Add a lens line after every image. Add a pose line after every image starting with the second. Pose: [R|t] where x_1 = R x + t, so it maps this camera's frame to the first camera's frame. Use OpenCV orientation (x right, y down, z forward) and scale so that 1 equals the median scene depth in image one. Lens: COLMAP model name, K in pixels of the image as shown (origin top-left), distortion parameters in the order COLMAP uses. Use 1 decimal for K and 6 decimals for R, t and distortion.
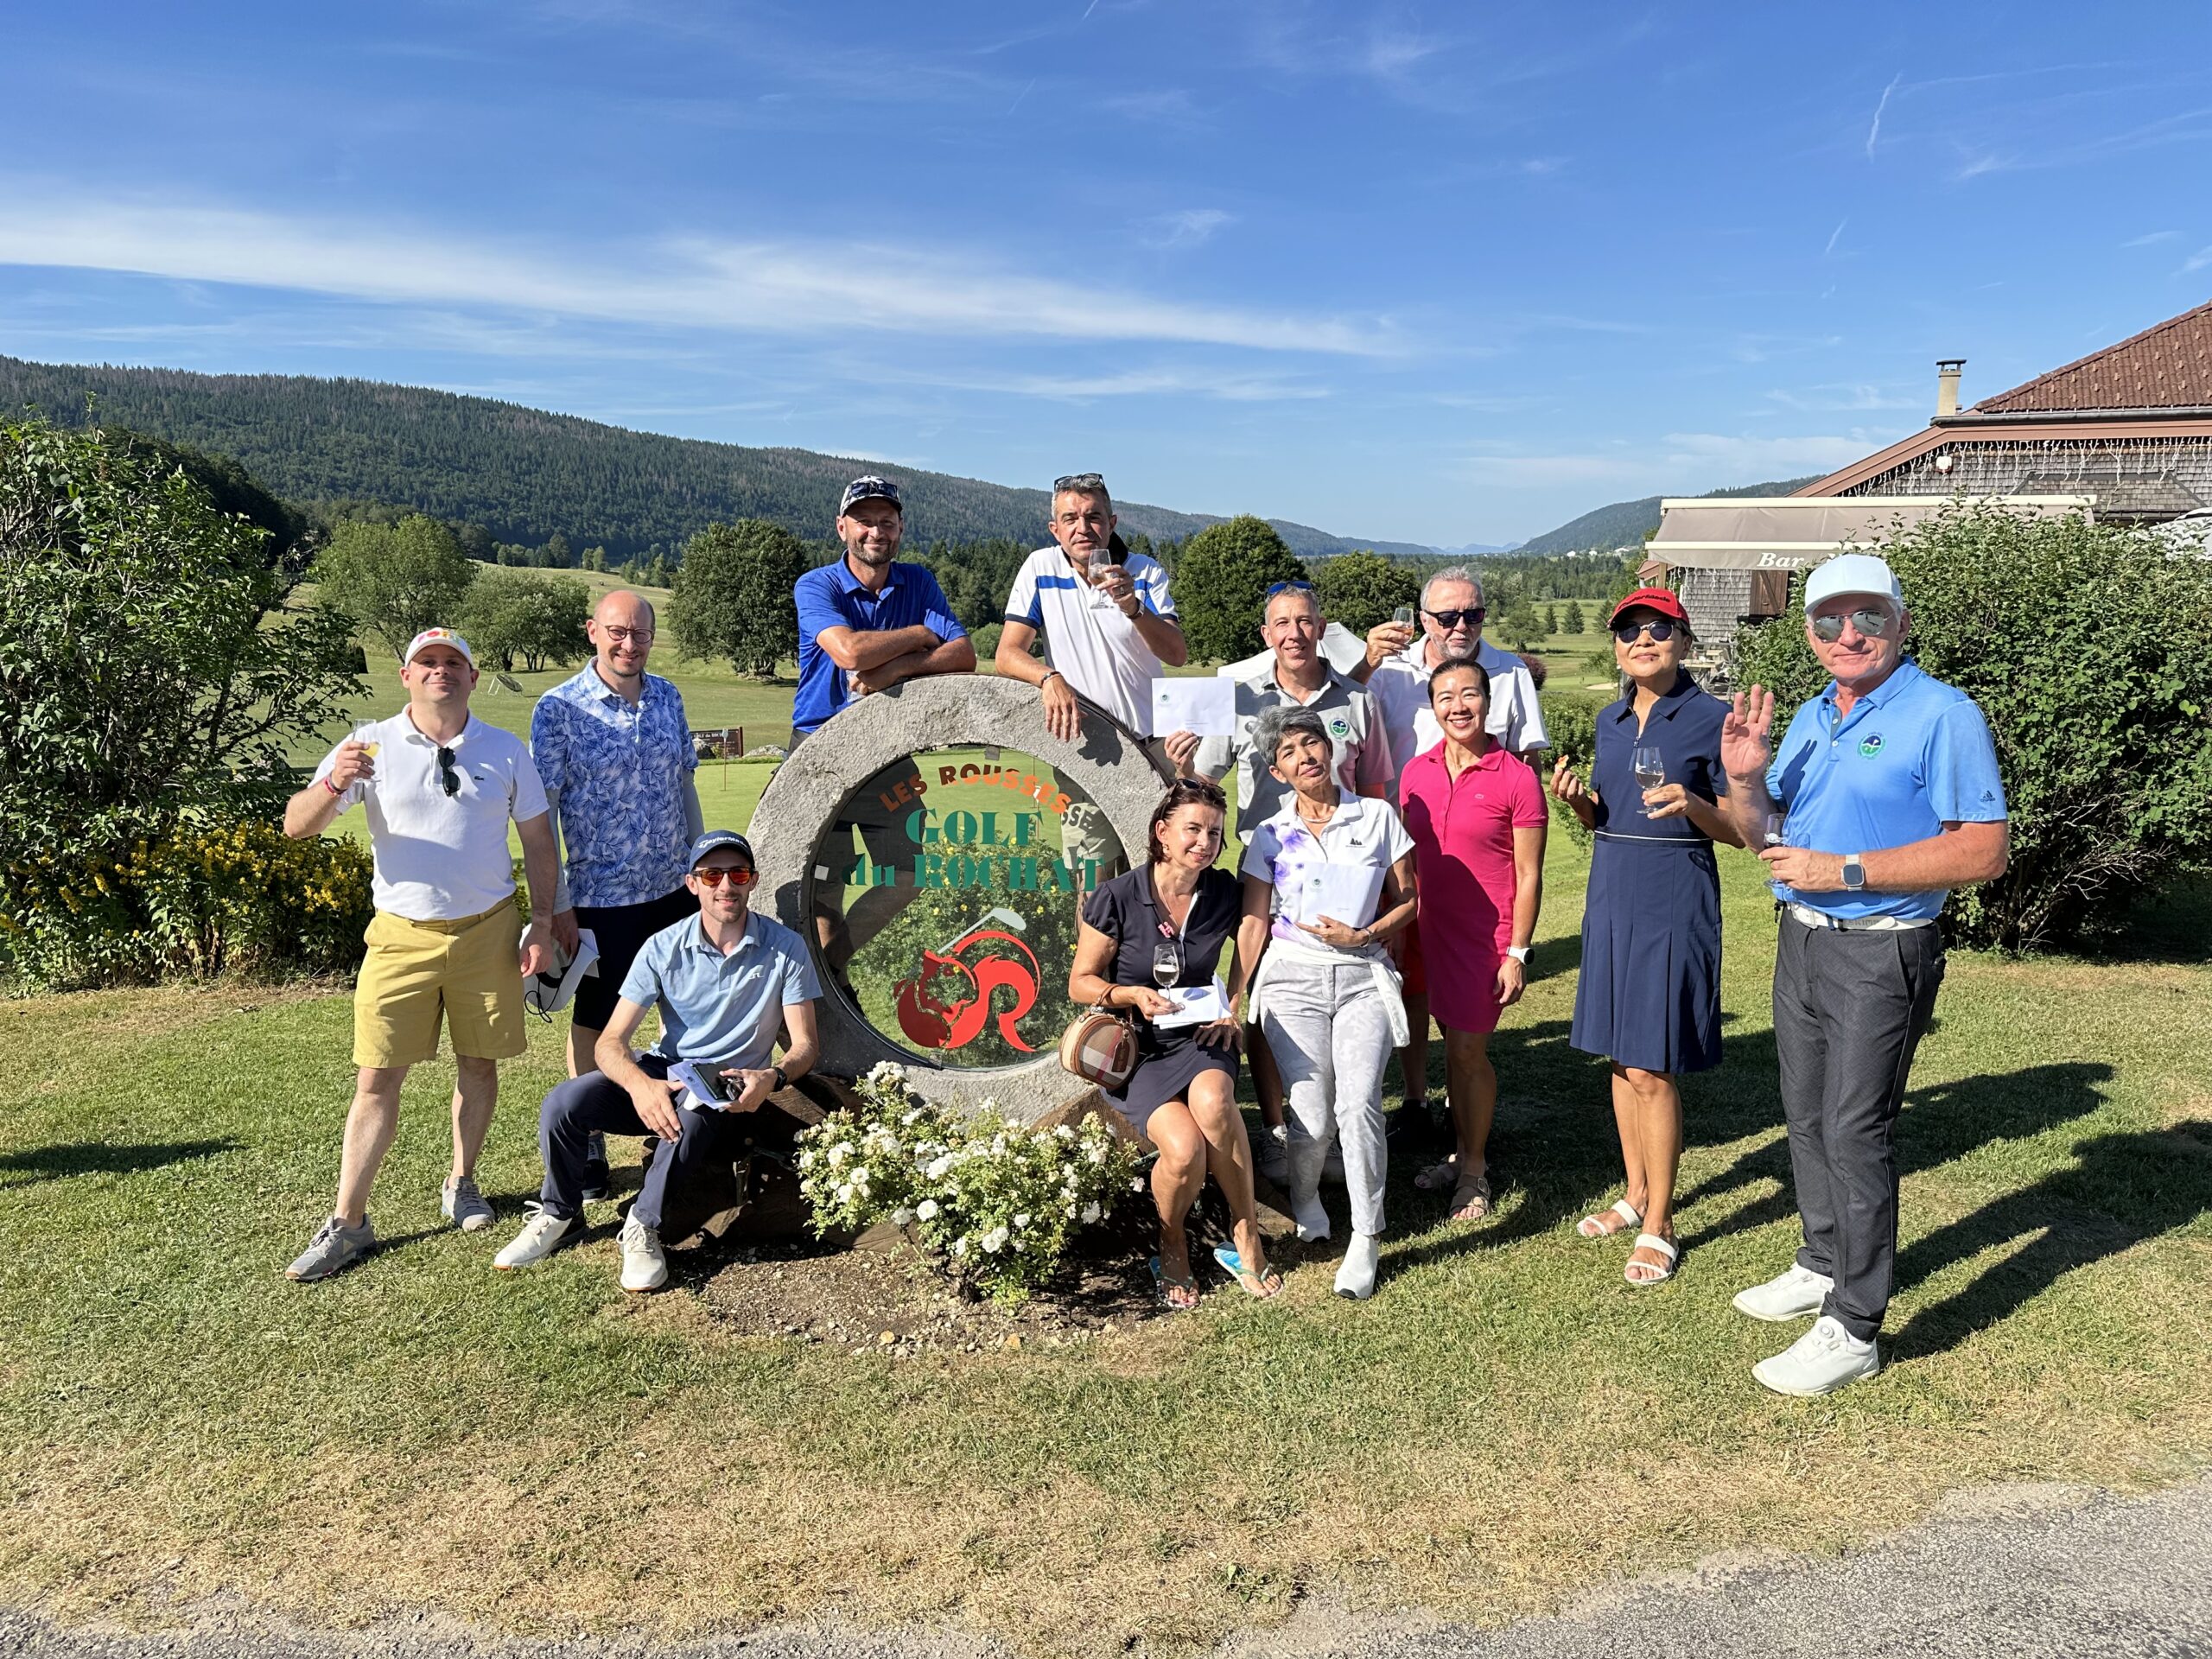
lens RADIAL K [[1548.6, 0, 1123.9], [0, 1548.6, 789.5], [0, 0, 1]] dist [0.151987, -0.345352]
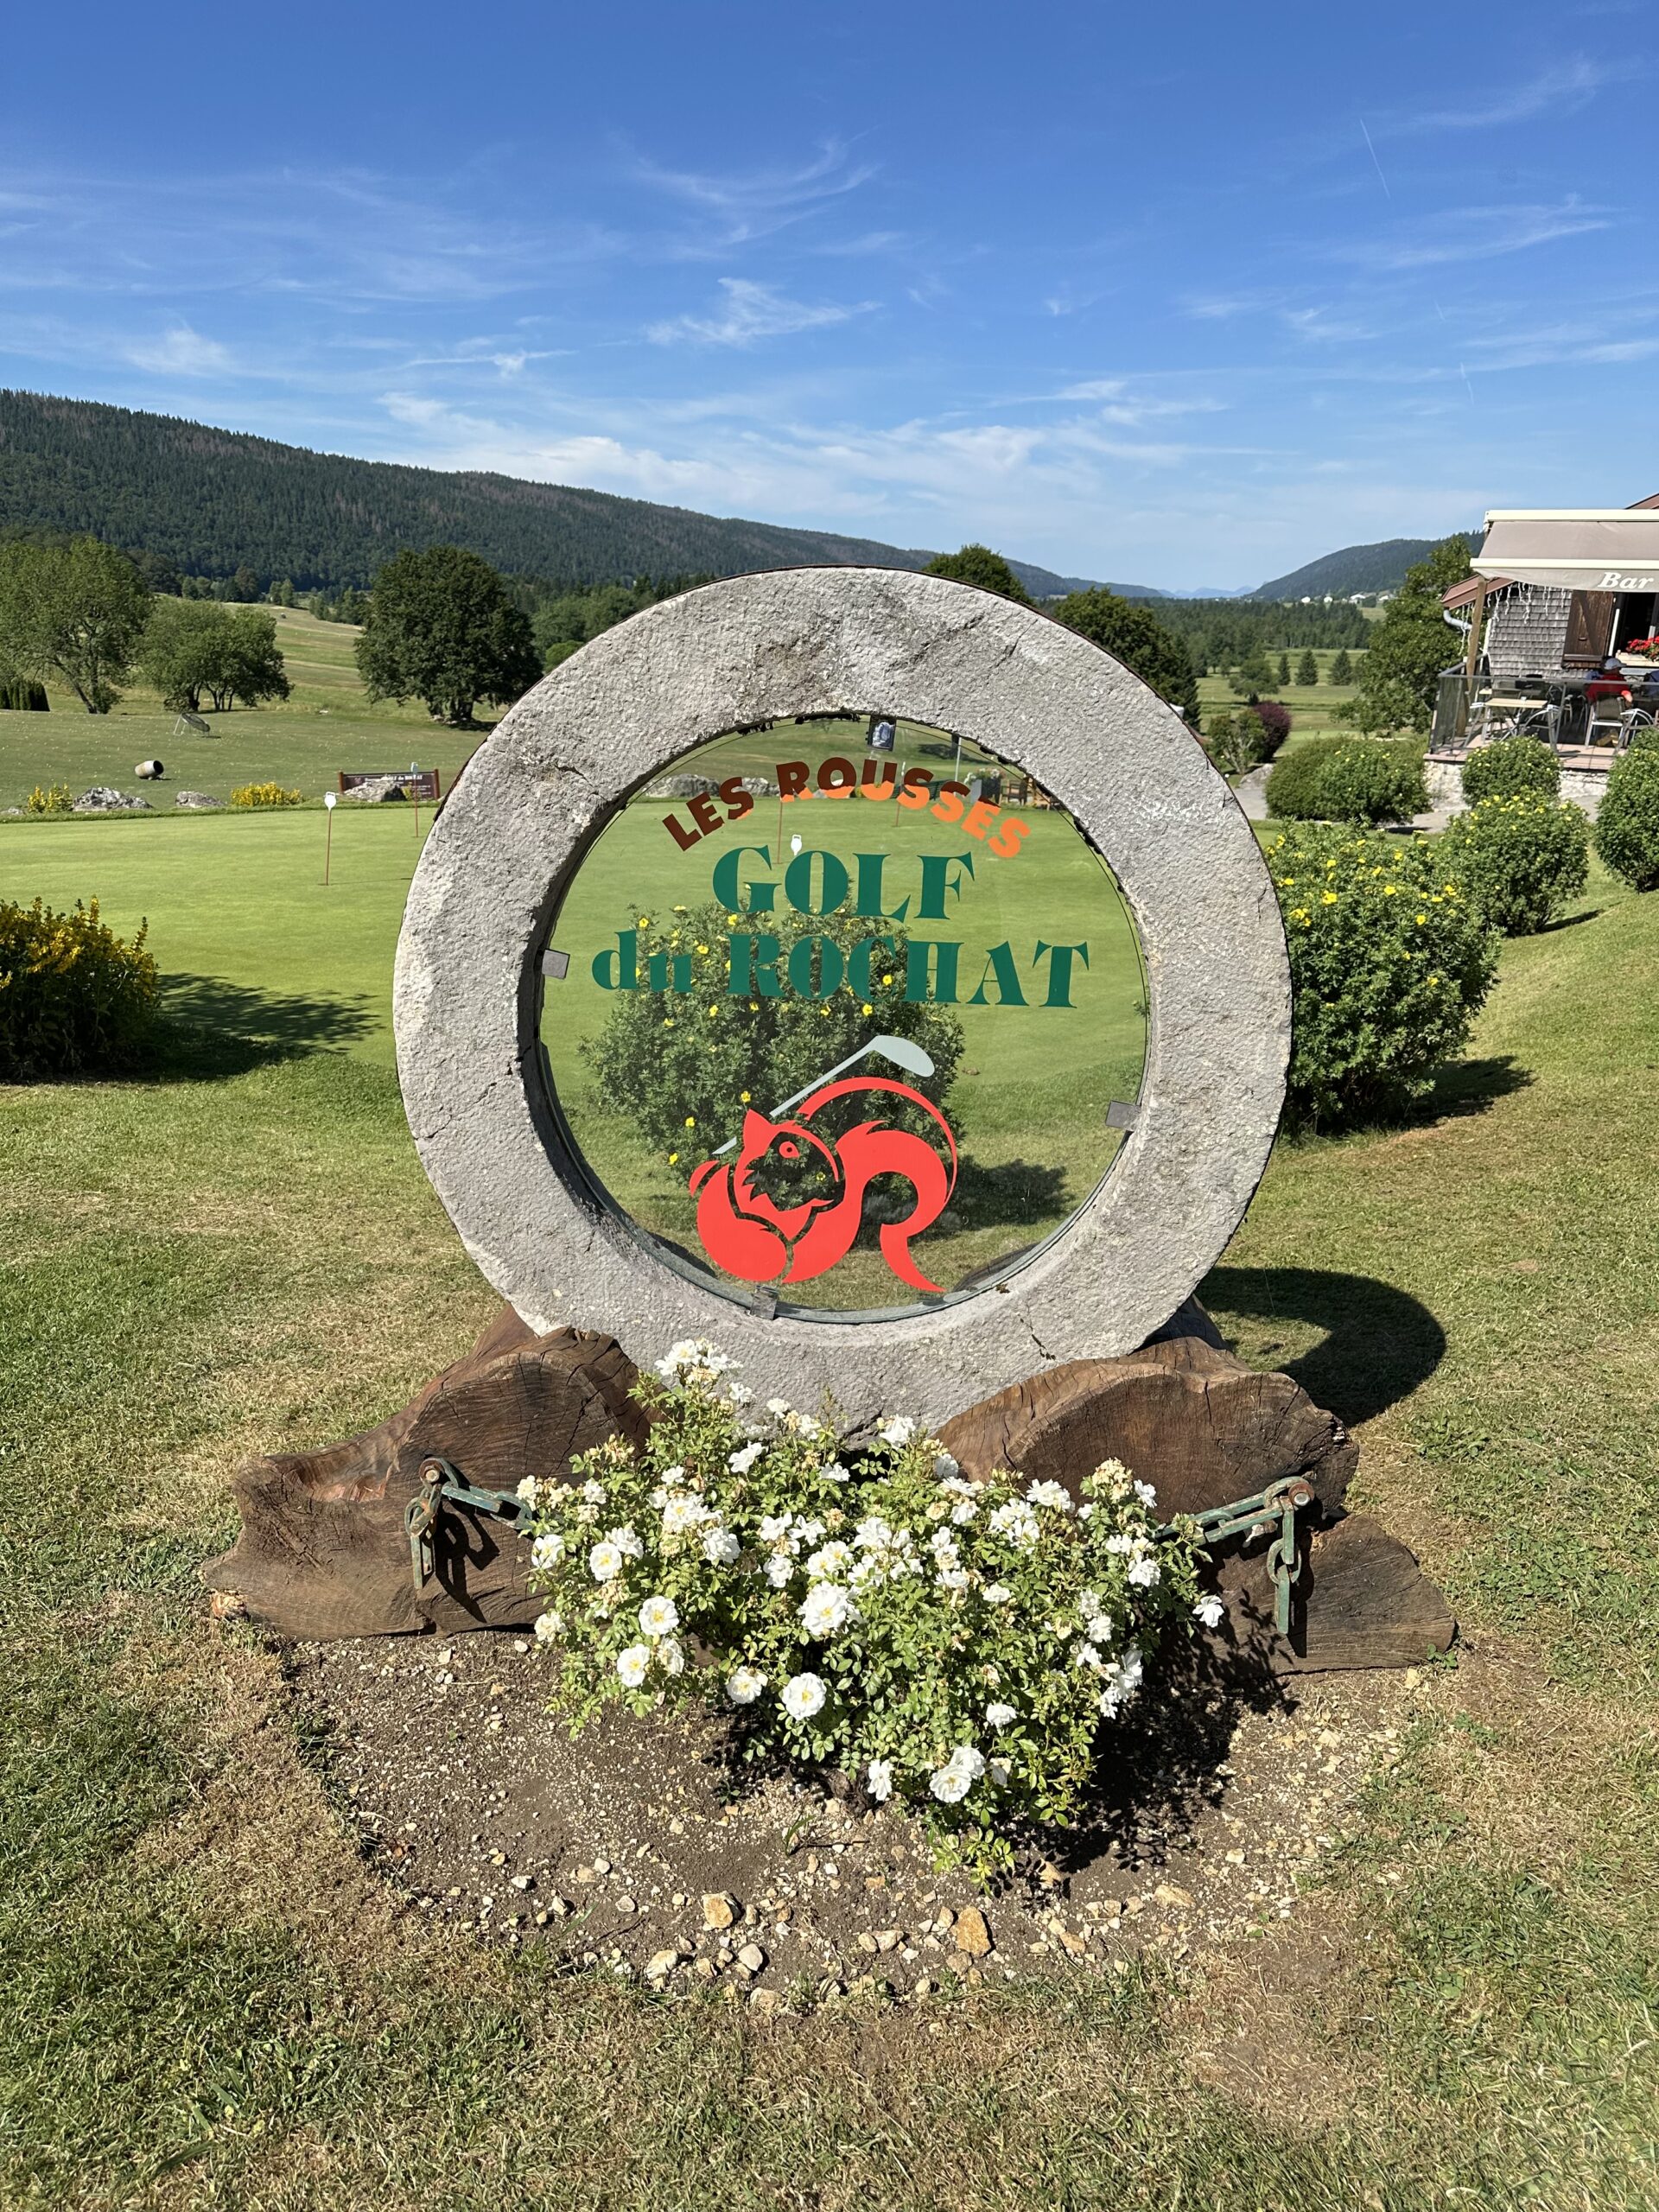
lens RADIAL K [[1548.6, 0, 829.5], [0, 1548.6, 1106.0], [0, 0, 1]] dist [0.151987, -0.345352]
pose [[0.999929, 0.011893, 0.000552, -0.099986], [-0.011823, 0.986456, 0.163597, 0.012722], [0.001402, -0.163592, 0.986527, 0.465789]]
